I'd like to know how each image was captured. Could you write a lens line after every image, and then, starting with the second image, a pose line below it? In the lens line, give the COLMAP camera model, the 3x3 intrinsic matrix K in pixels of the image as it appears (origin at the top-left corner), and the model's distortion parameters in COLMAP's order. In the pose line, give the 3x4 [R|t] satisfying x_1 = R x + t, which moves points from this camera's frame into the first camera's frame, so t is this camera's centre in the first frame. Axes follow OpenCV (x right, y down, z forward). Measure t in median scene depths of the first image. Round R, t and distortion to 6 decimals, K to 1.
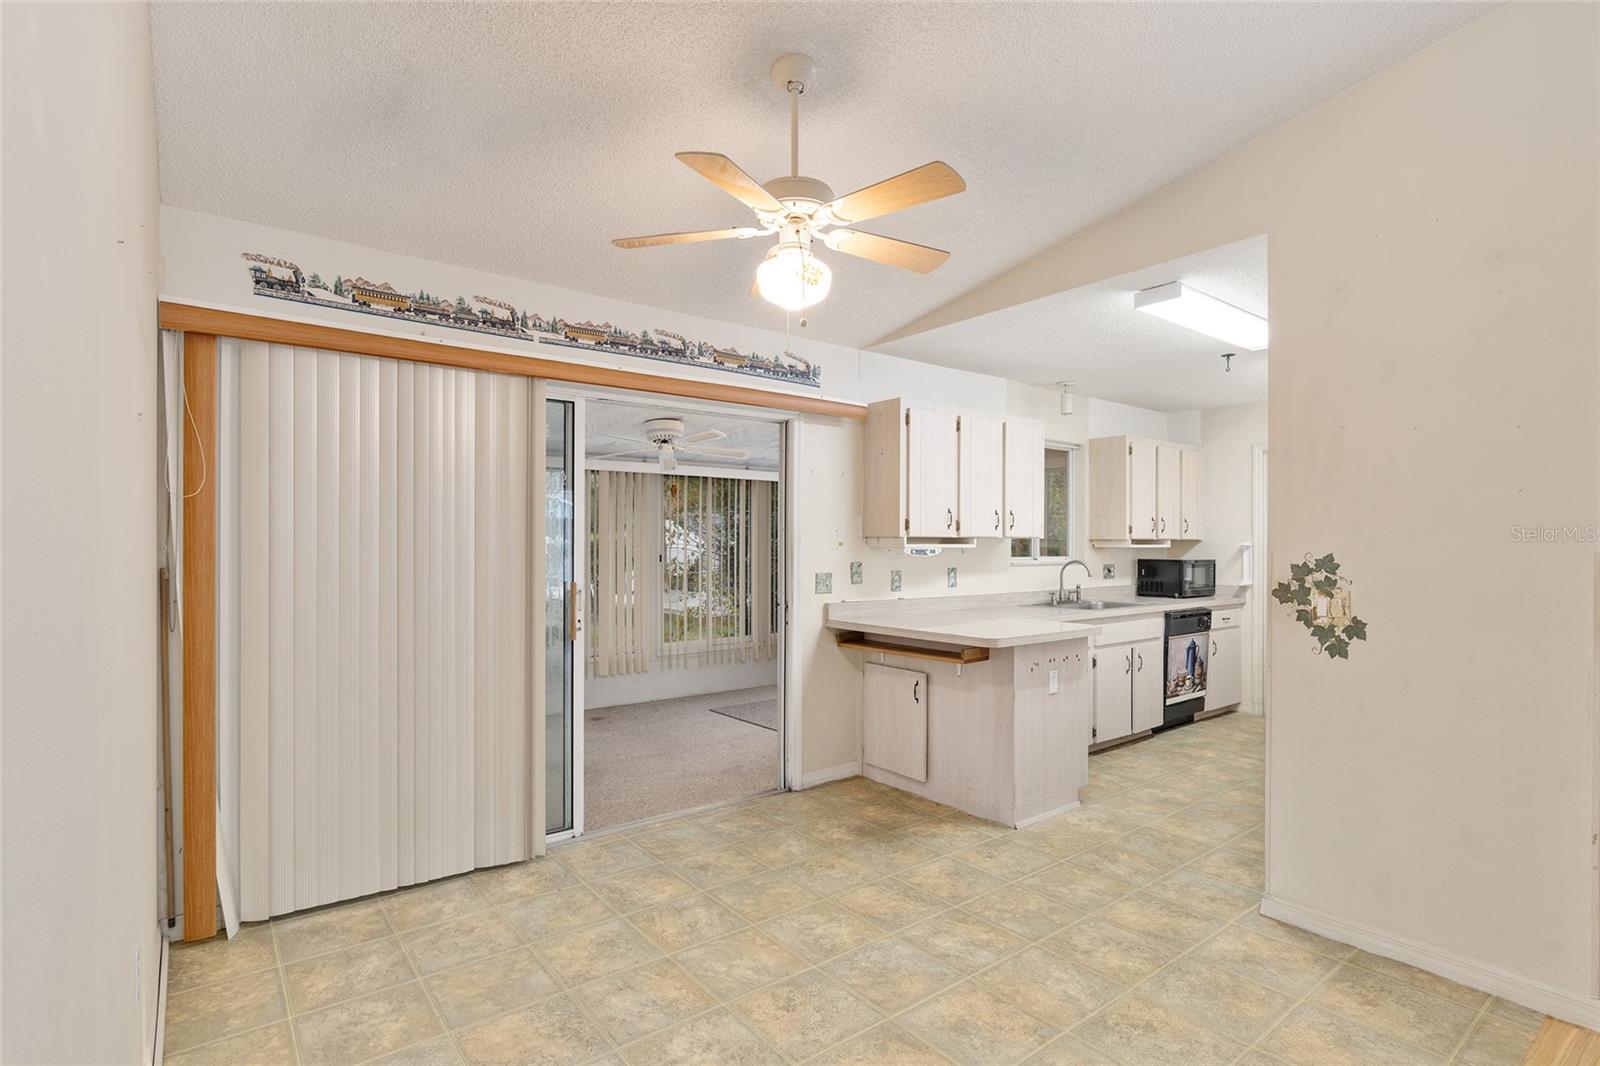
lens RADIAL K [[799.9, 0, 808.3], [0, 799.9, 541.9], [0, 0, 1]] dist [-0.001866, 0.000347]
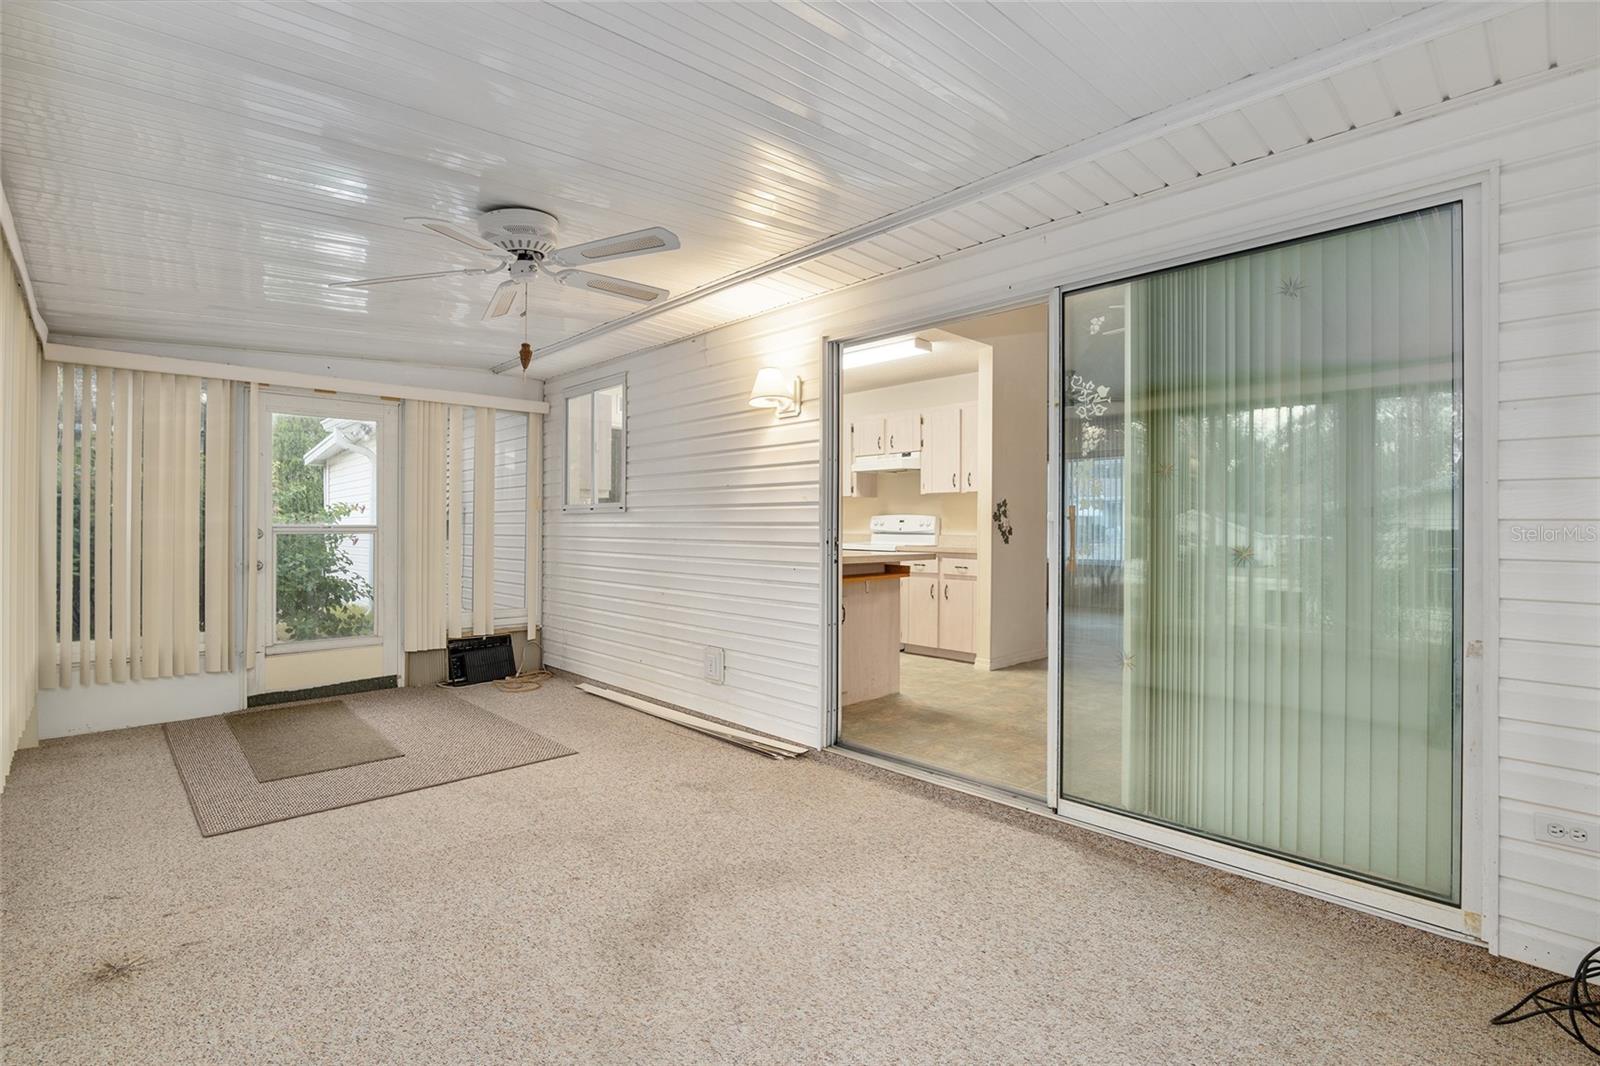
lens RADIAL K [[743.8, 0, 799.7], [0, 743.8, 524.5], [0, 0, 1]] dist [-0.004226, 0.000519]
pose [[-0.087818, -0.005526, 0.996121, -1.383808], [-0.001495, 0.999984, 0.005415, 0.075885], [-0.996135, -0.001014, -0.087825, 1.734424]]
